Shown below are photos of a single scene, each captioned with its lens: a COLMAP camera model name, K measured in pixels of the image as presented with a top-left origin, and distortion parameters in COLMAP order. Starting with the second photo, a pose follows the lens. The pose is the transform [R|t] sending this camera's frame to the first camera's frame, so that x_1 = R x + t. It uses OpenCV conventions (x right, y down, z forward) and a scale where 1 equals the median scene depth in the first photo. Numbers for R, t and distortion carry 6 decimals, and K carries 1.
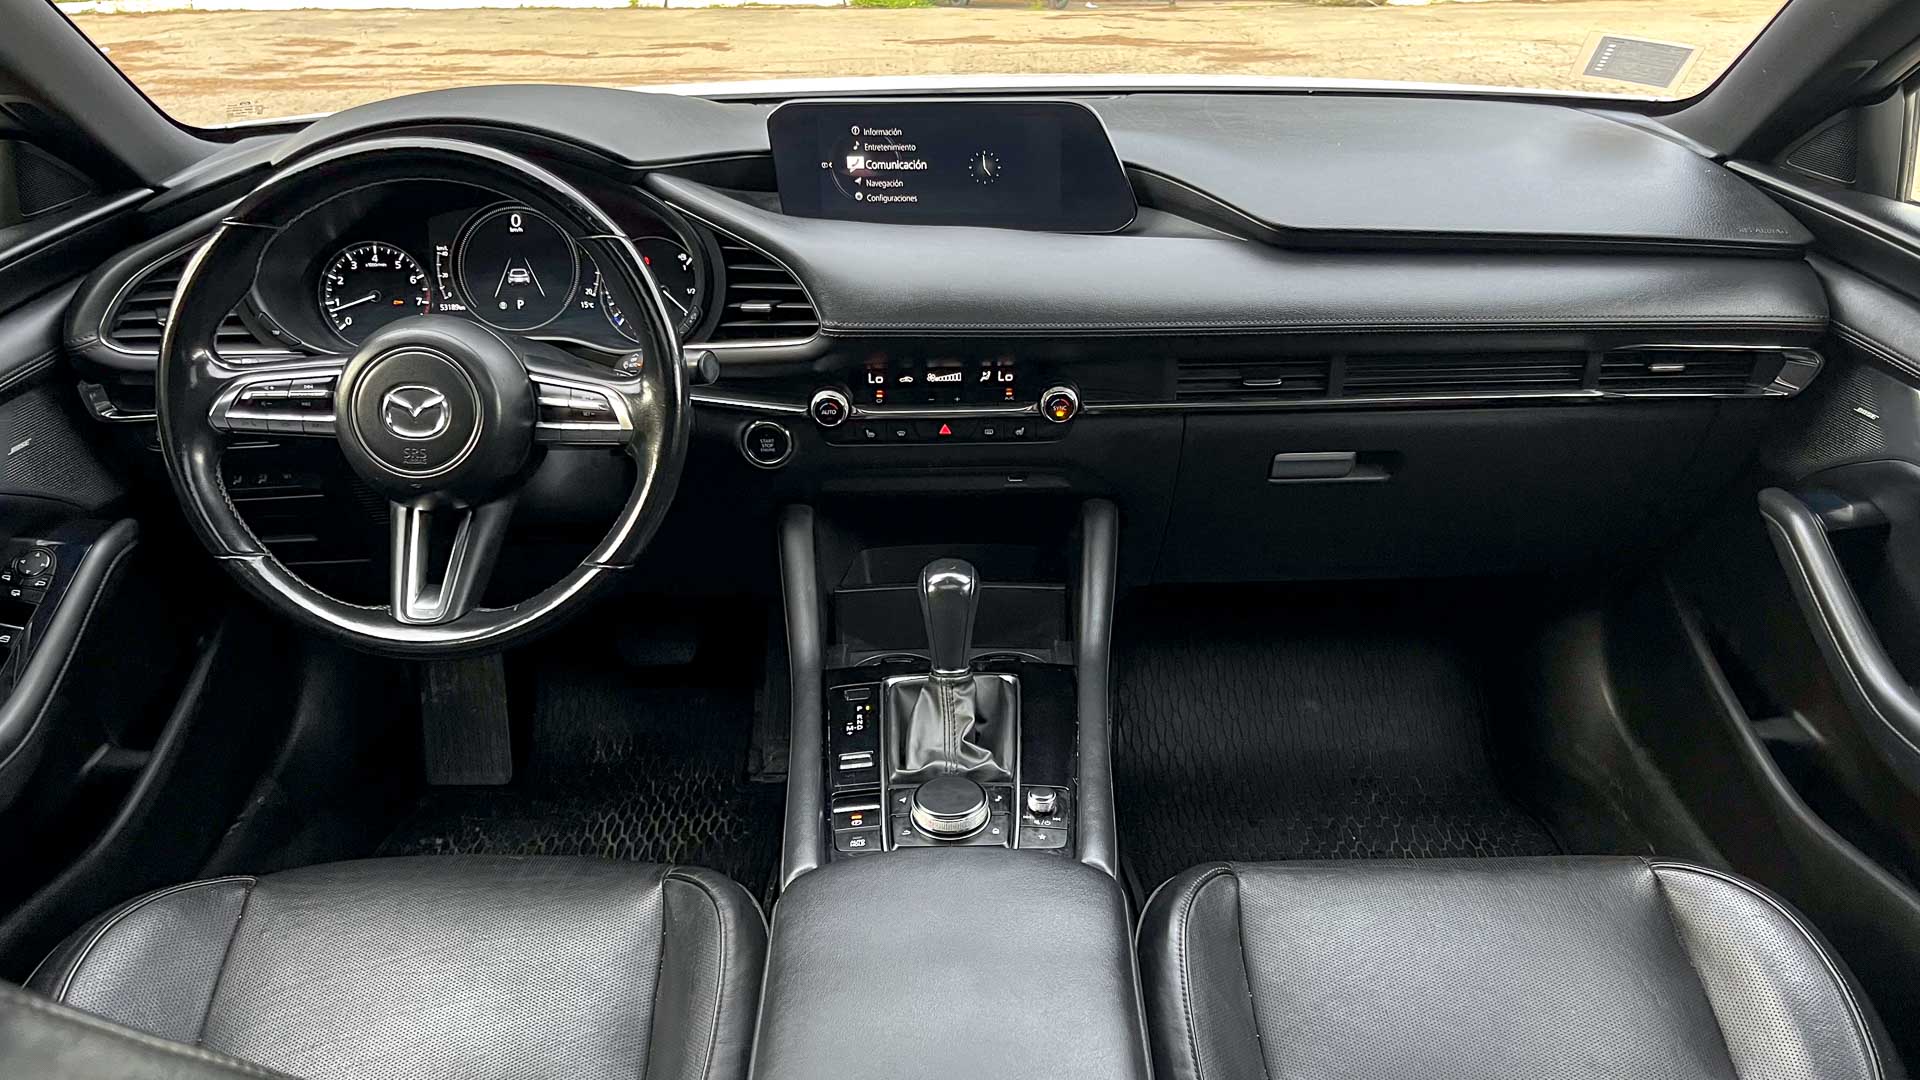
lens RADIAL K [[1758.9, 0, 1046.1], [0, 1758.9, 597.0], [0, 0, 1]] dist [0.050585, -0.053585]
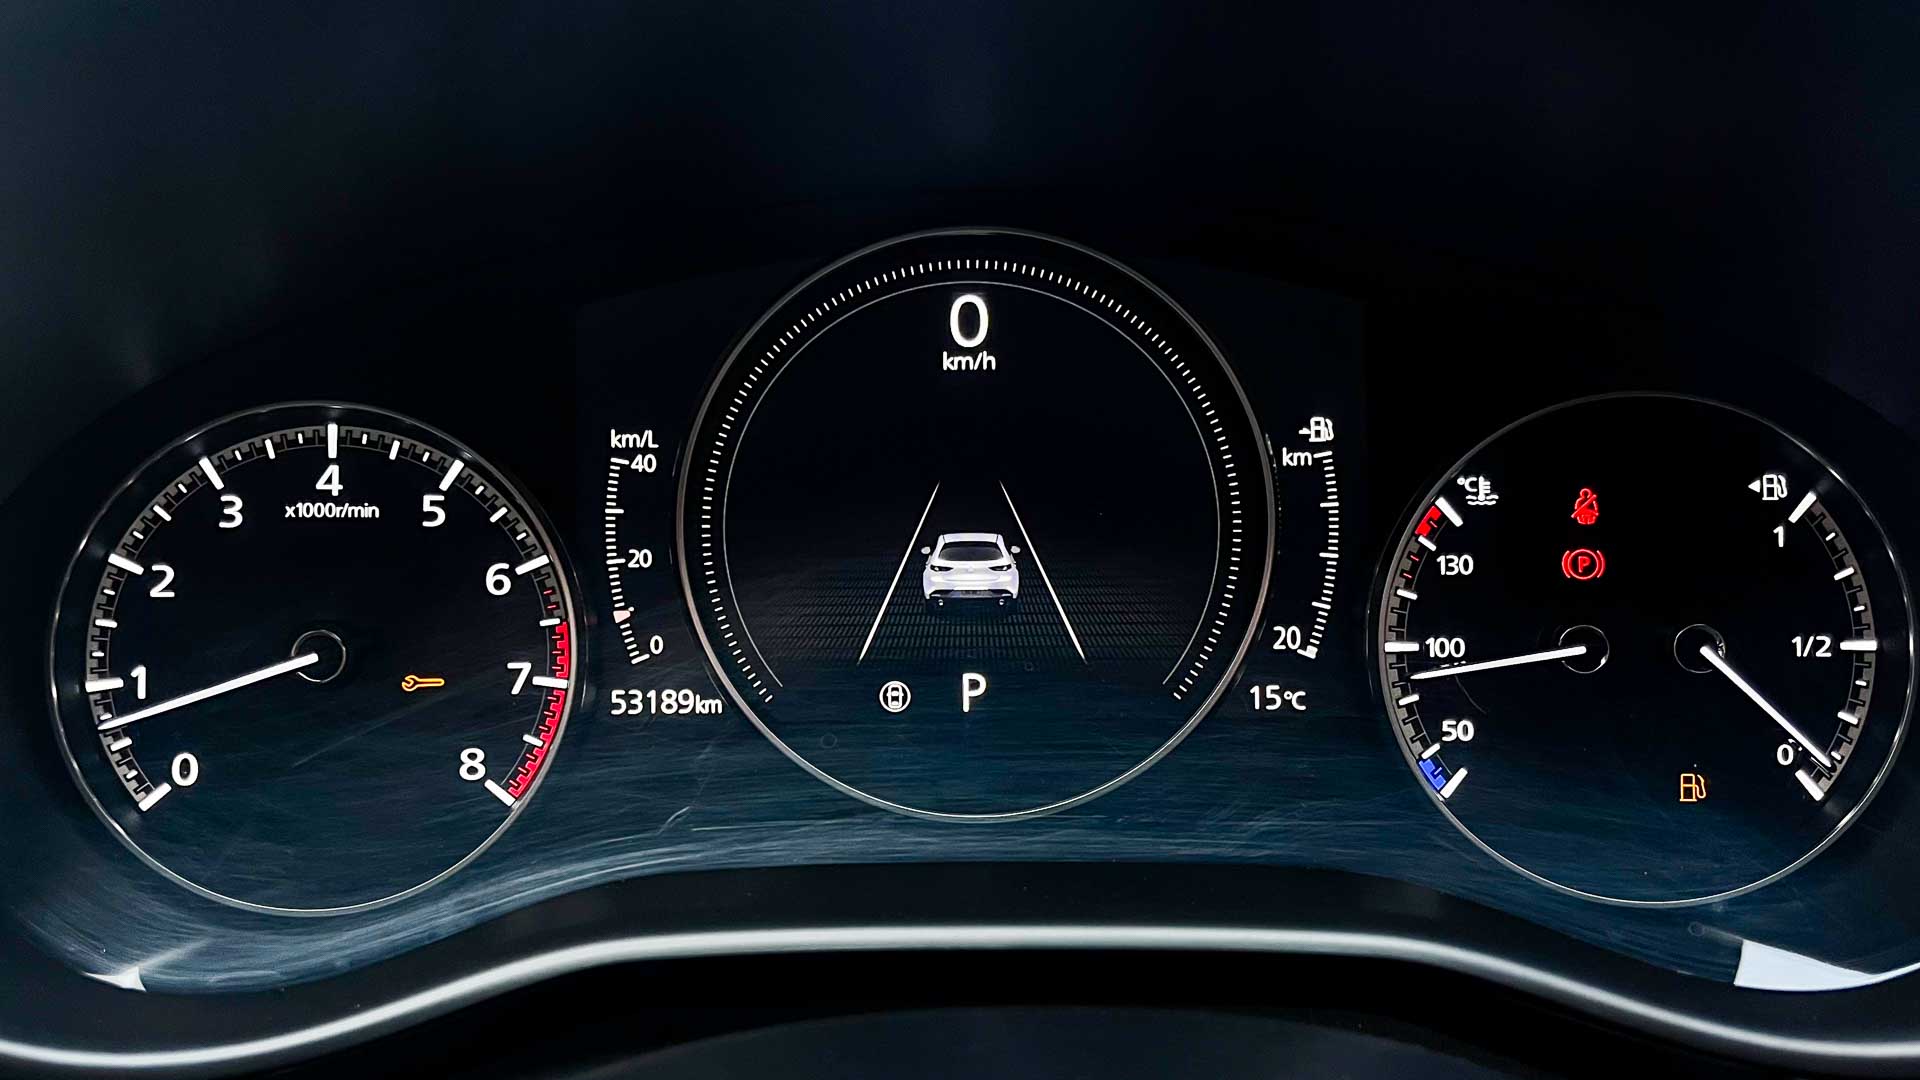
lens RADIAL K [[1829.1, 0, 957.2], [0, 1829.1, 559.1], [0, 0, 1]] dist [0.031712, -0.016590]
pose [[0.999896, 0.012920, -0.006484, -0.300469], [-0.013755, 0.988313, -0.151814, -0.148619], [0.004447, 0.151887, 0.988388, 0.779666]]
